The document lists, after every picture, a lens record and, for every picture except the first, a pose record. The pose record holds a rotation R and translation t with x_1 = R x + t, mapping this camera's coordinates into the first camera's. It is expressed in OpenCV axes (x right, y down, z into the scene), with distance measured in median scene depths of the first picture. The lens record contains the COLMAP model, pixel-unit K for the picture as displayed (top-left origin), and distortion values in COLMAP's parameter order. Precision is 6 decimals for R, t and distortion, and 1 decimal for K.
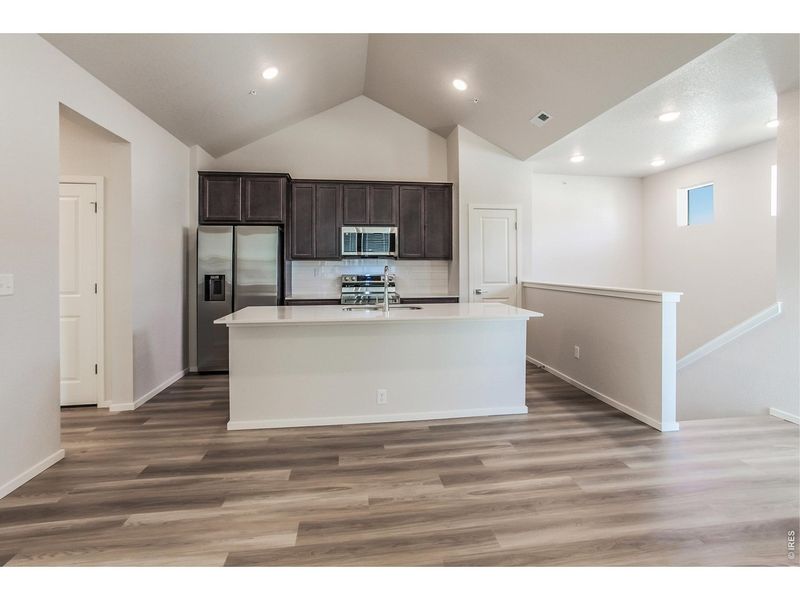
lens RADIAL K [[463.2, 0, 444.8], [0, 463.2, 299.7], [0, 0, 1]] dist [-0.067802, 0.040894]
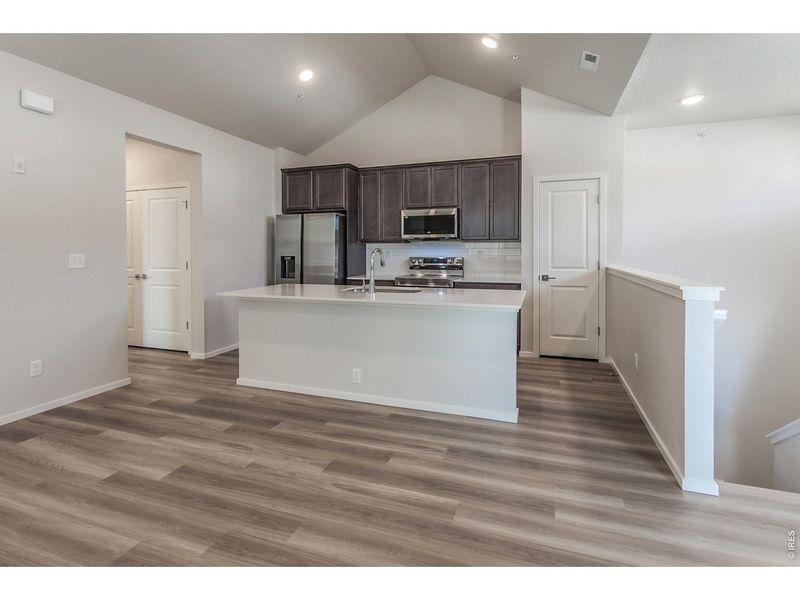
lens RADIAL K [[467.9, 0, 399.7], [0, 467.9, 285.7], [0, 0, 1]] dist [0.000341, 0.000219]
pose [[0.831767, 0.040536, -0.553644, 0.452090], [-0.037471, 0.999155, 0.016860, -0.010081], [0.553860, 0.006722, 0.832583, 0.165222]]
